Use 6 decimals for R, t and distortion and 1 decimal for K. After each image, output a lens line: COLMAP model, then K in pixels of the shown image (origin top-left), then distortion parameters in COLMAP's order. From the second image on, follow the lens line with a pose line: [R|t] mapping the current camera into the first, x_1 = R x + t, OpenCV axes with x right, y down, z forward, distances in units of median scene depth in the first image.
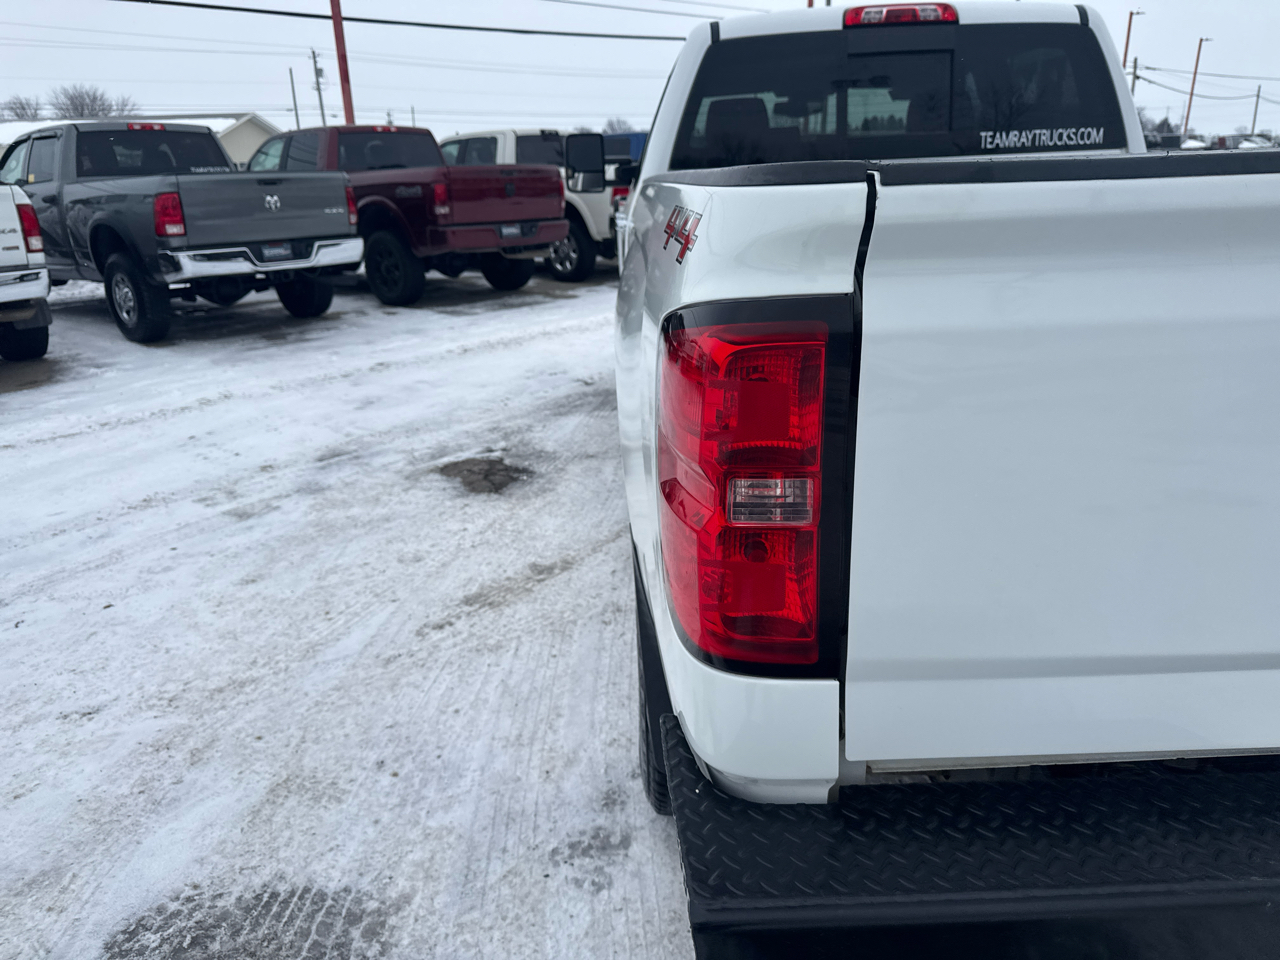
lens RADIAL K [[901.1, 0, 636.3], [0, 901.1, 501.6], [0, 0, 1]] dist [0.028790, -0.035236]
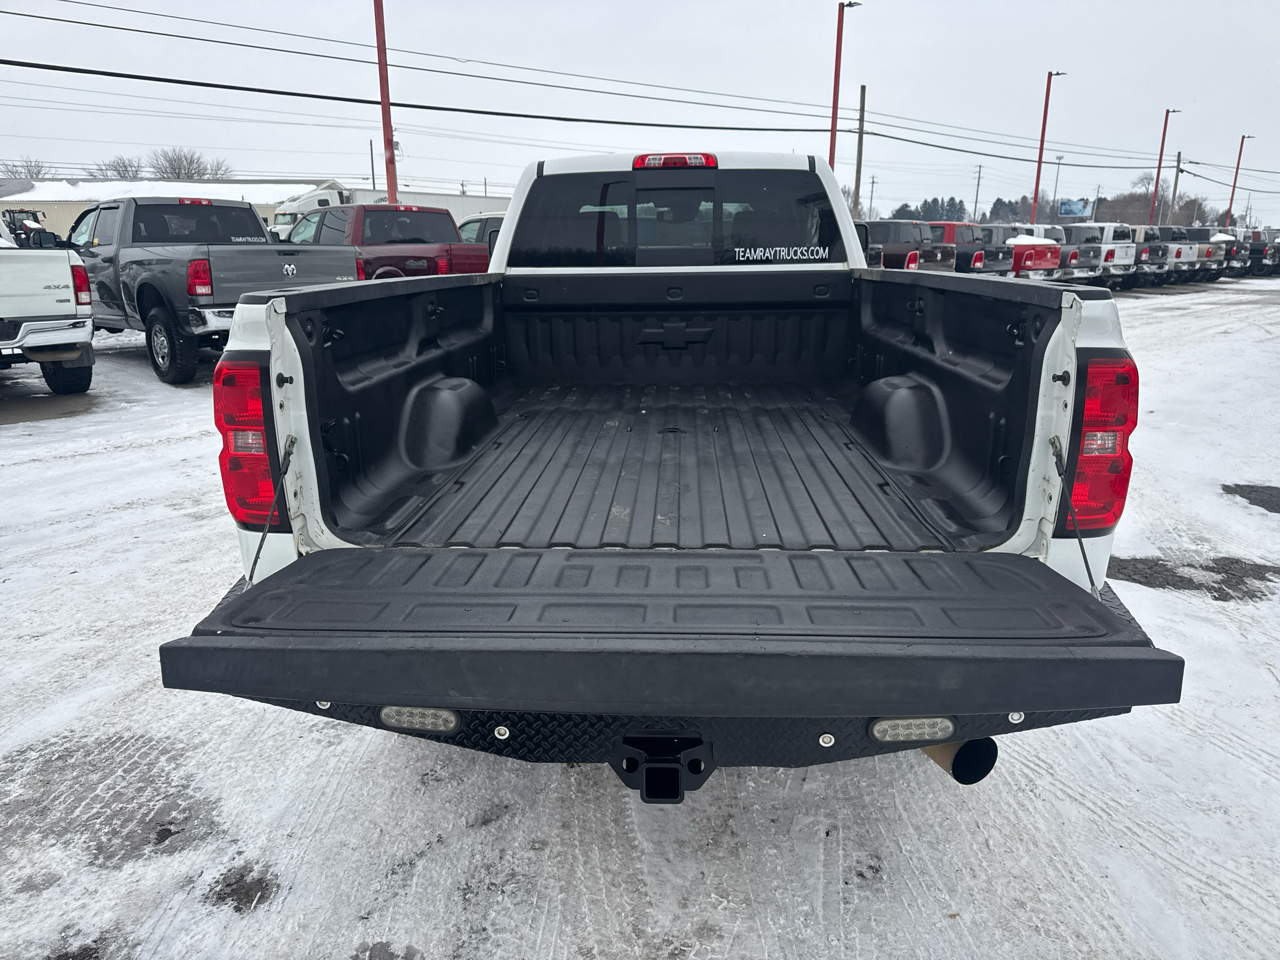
lens RADIAL K [[901.1, 0, 646.2], [0, 901.1, 491.0], [0, 0, 1]] dist [0.028790, -0.035236]
pose [[0.997729, 0.045182, -0.049962, 0.243394], [-0.049125, 0.995524, -0.080740, 0.049148], [0.046091, 0.083011, 0.995482, -0.225513]]
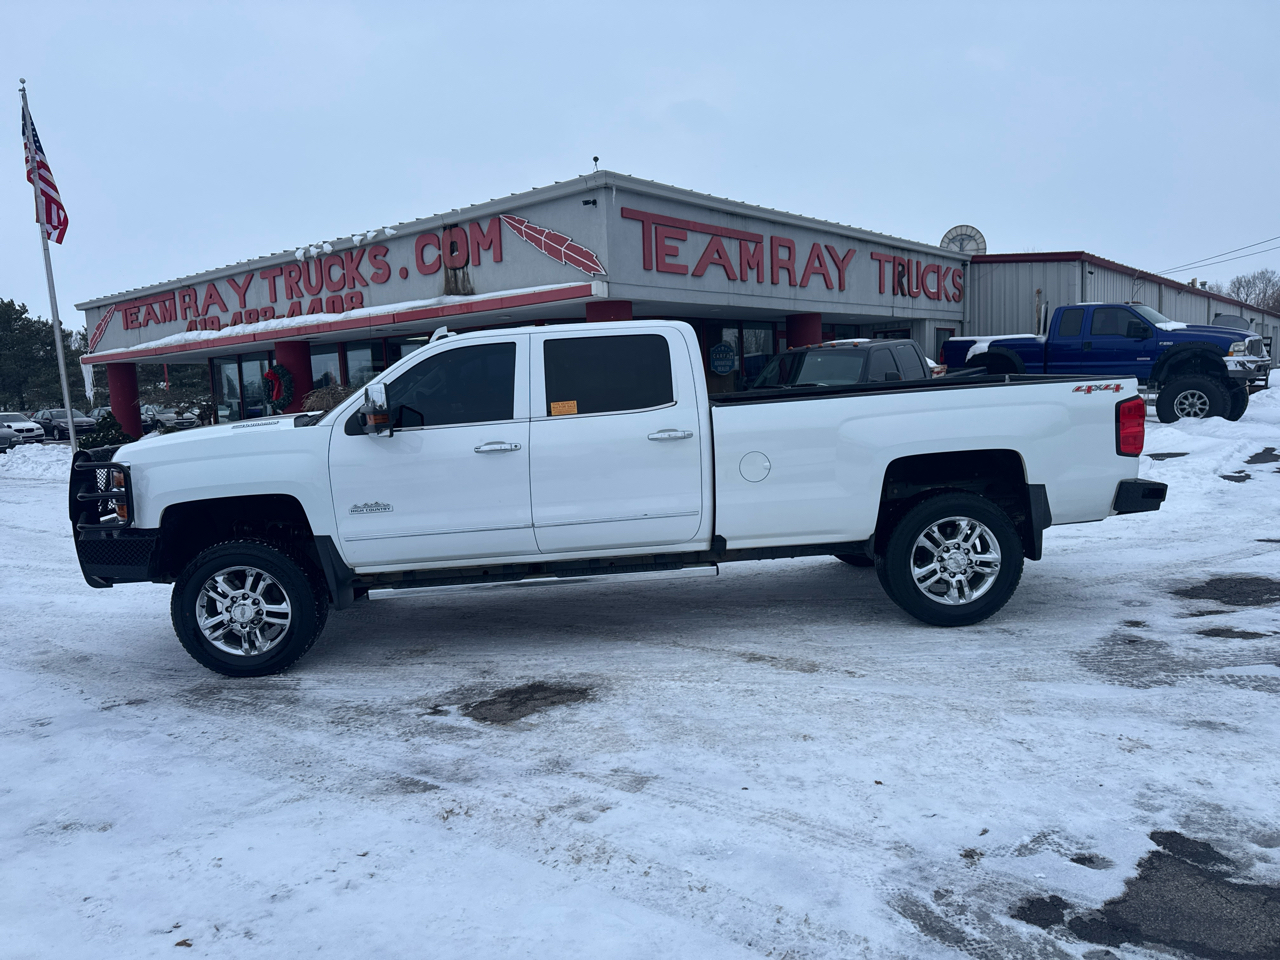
lens RADIAL K [[901.1, 0, 644.6], [0, 901.1, 479.9], [0, 0, 1]] dist [0.028790, -0.035236]
pose [[-0.029373, -0.083077, 0.996110, -1.238656], [0.392980, 0.915333, 0.087928, -0.314543], [-0.919078, 0.394035, 0.005762, 0.860641]]
